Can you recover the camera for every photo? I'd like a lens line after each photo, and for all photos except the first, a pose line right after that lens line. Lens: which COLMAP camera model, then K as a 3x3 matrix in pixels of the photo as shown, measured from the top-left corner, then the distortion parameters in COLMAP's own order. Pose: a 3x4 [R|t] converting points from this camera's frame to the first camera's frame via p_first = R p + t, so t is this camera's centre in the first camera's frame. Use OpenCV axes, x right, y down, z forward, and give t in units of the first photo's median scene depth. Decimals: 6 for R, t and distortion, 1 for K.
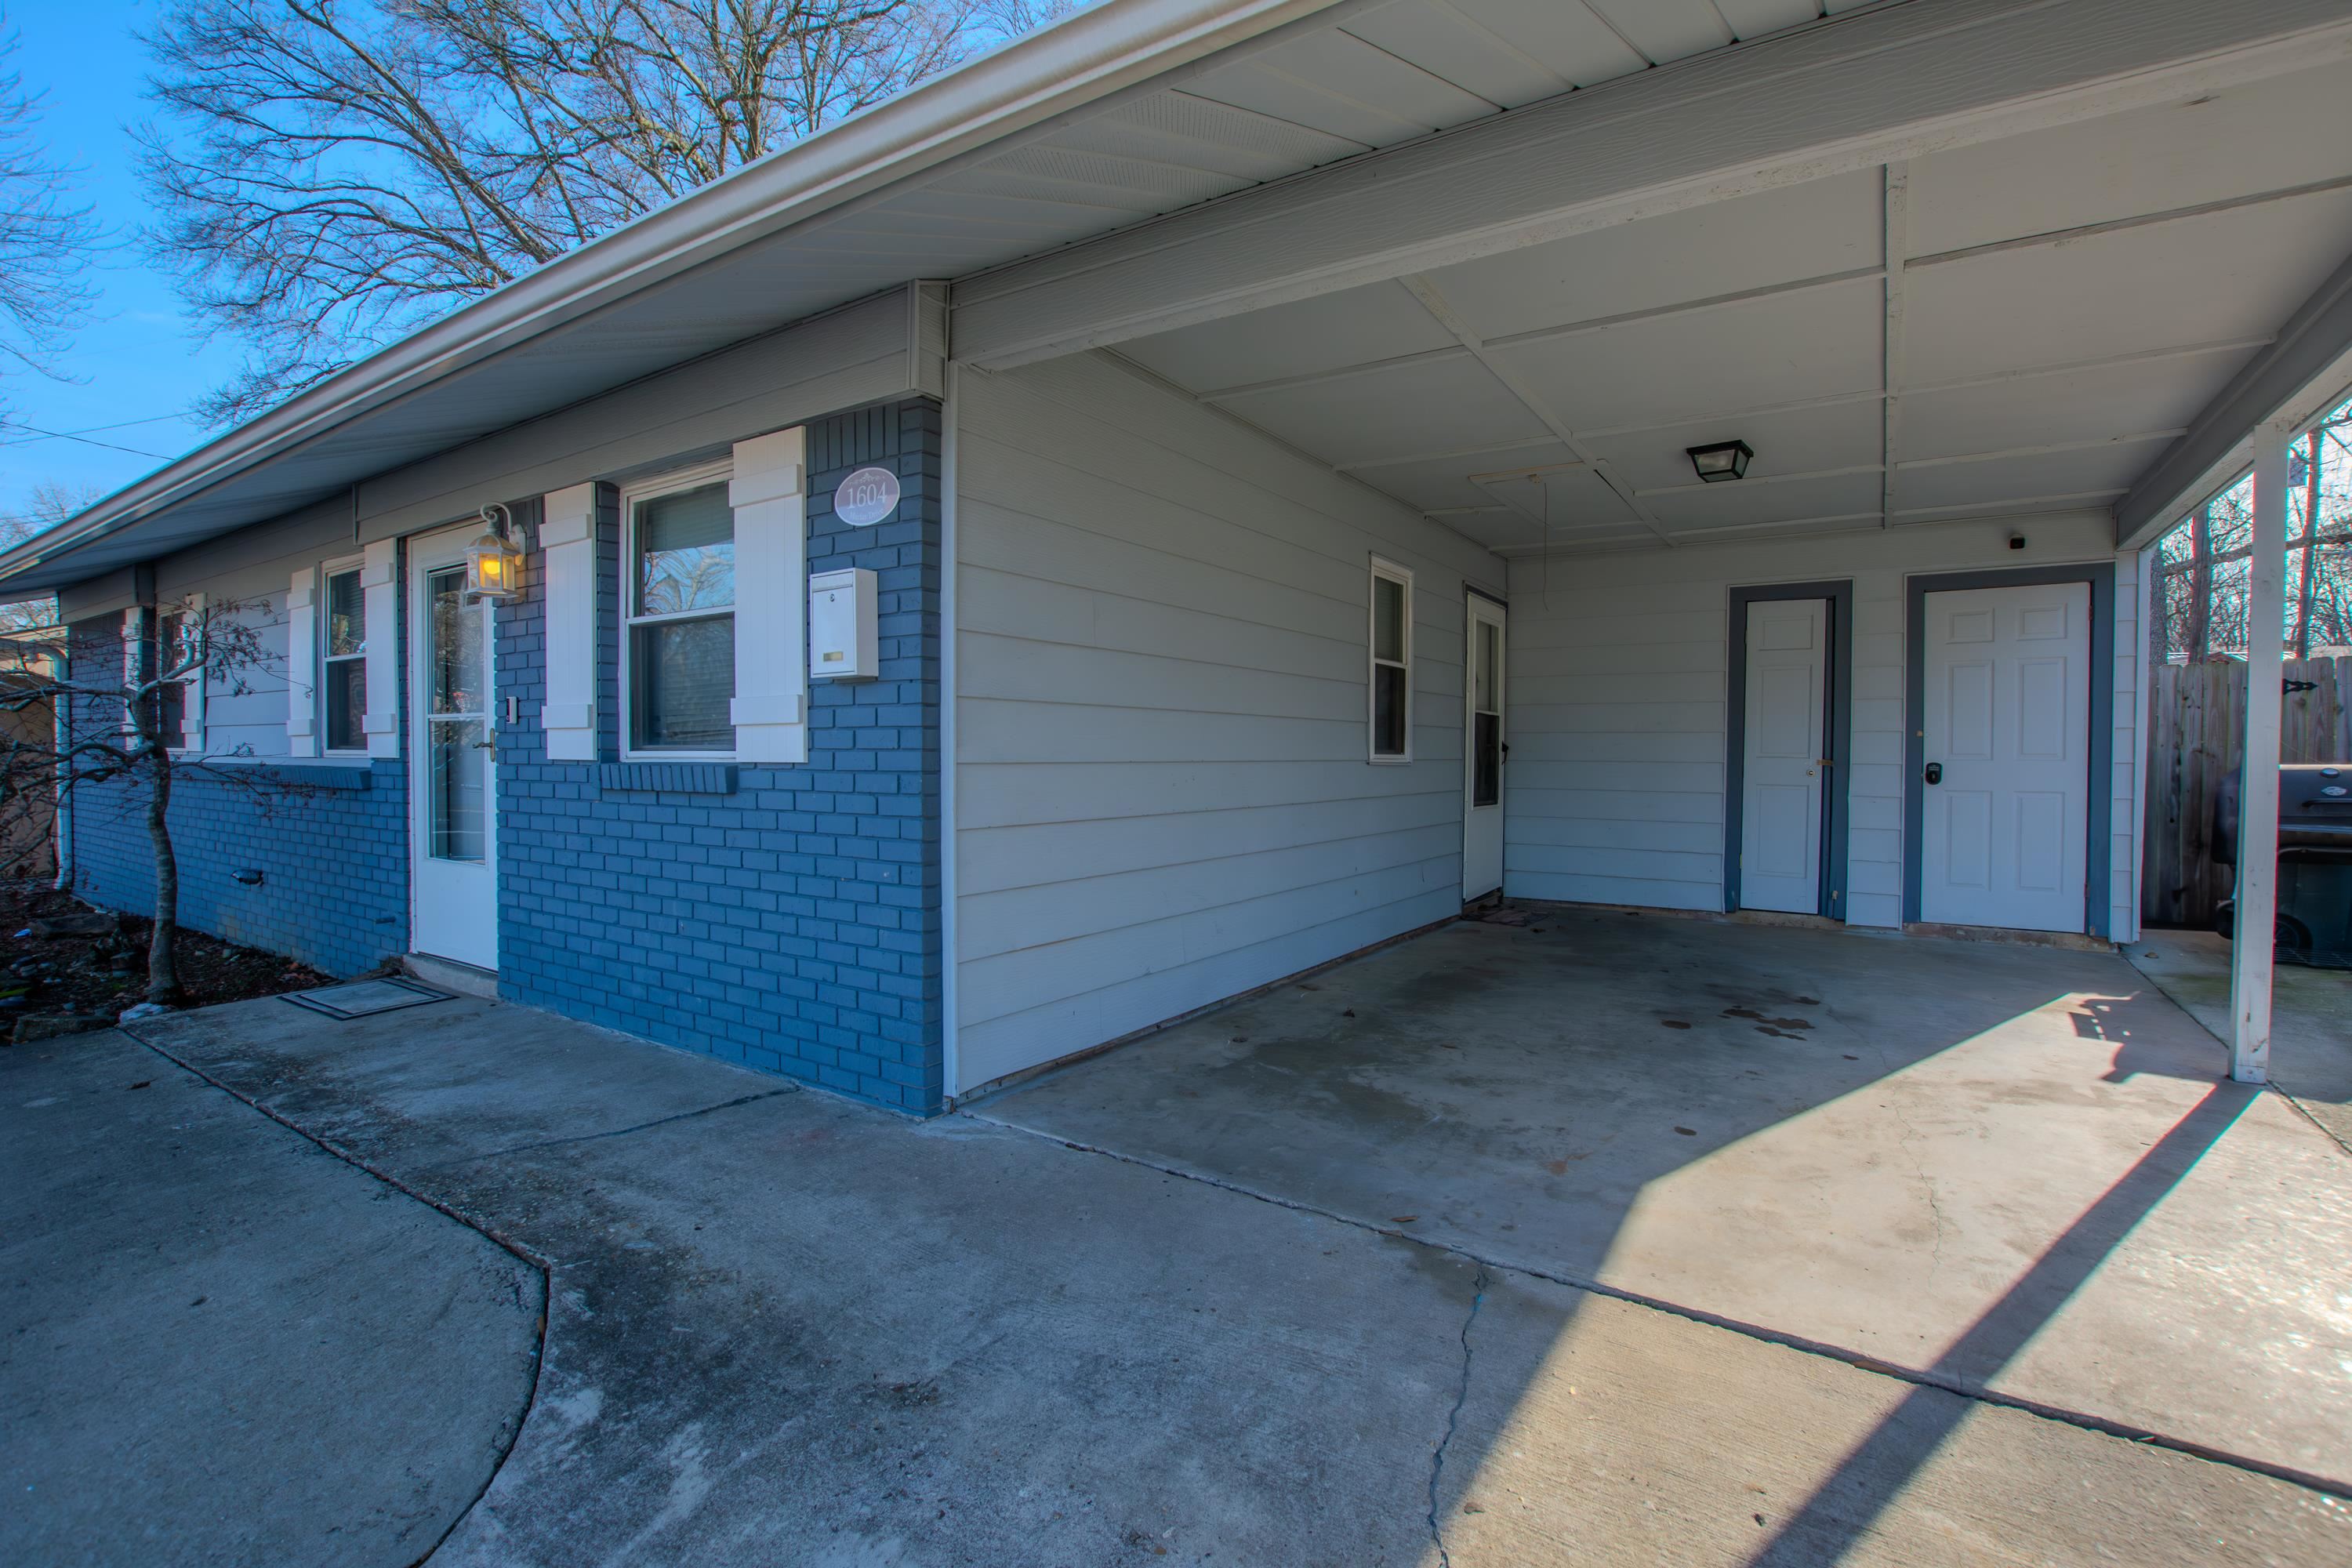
lens RADIAL K [[1005.3, 0, 1258.3], [0, 1005.3, 777.6], [0, 0, 1]] dist [-0.024141, 0.003044]
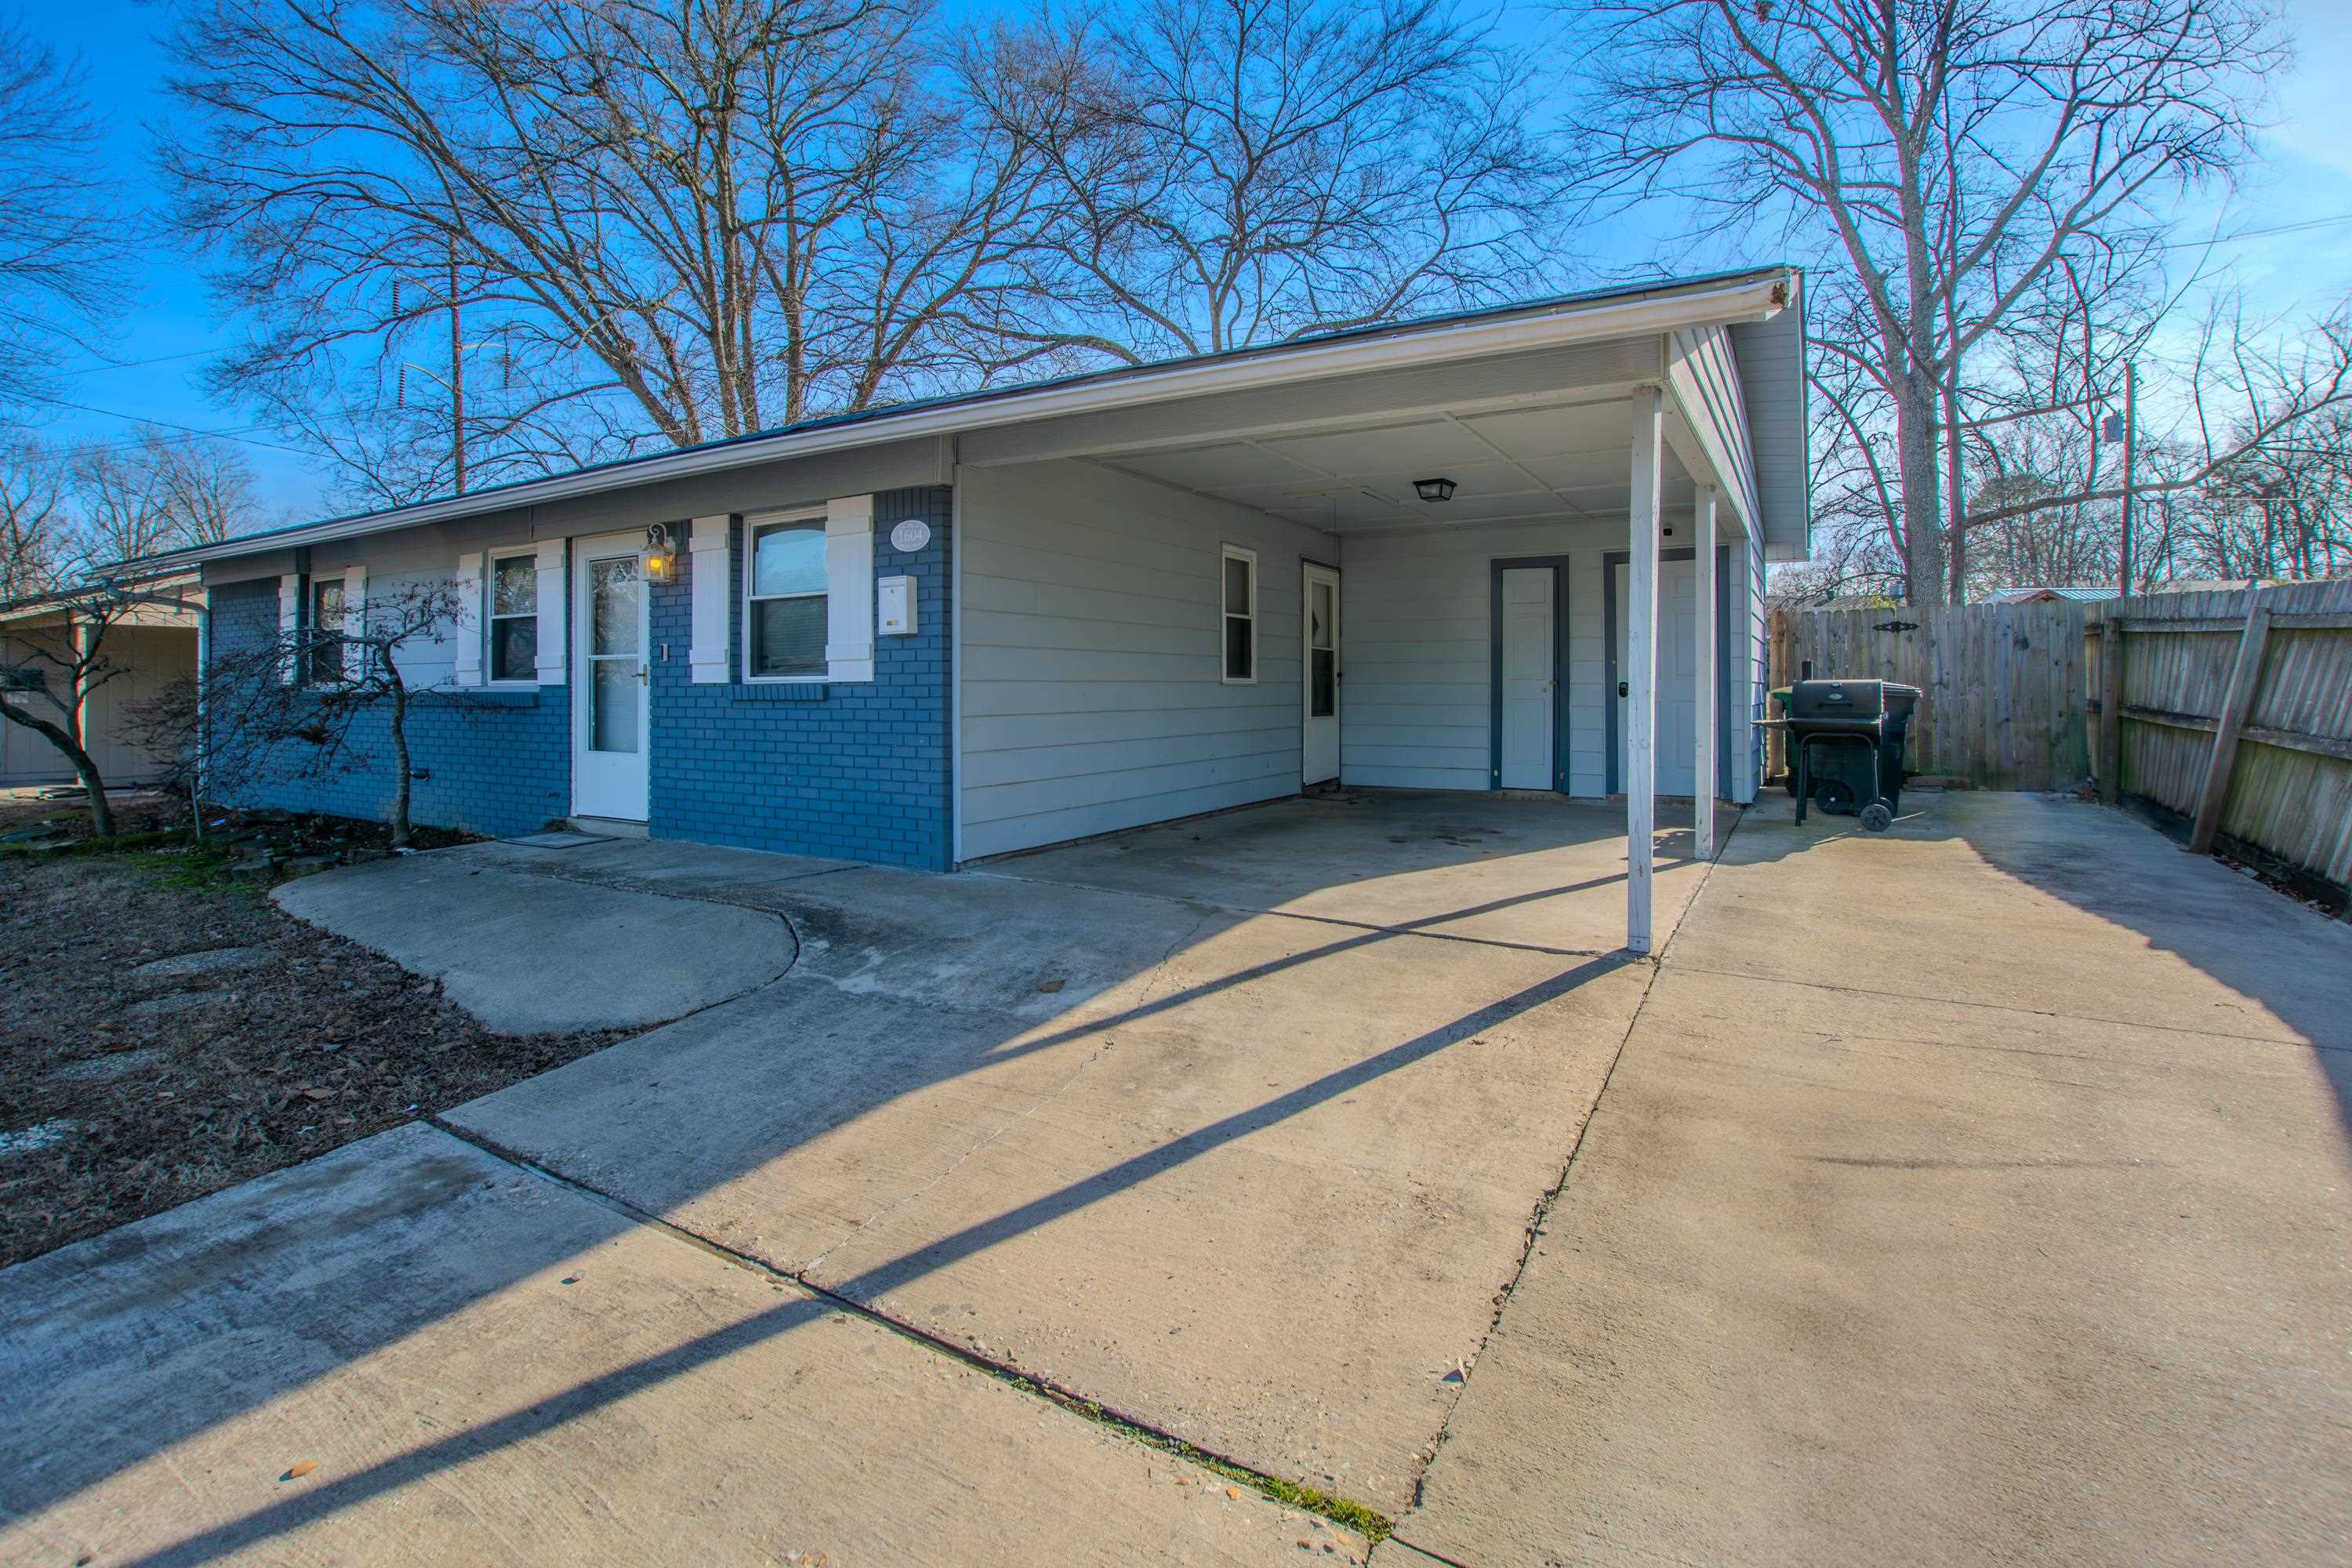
lens RADIAL K [[1005.3, 0, 1240.9], [0, 1005.3, 688.7], [0, 0, 1]] dist [-0.024141, 0.003044]
pose [[0.999102, -0.007920, 0.041622, 0.082597], [0.008921, 0.999674, -0.023922, 0.029808], [-0.041419, 0.024272, 0.998847, -0.519420]]
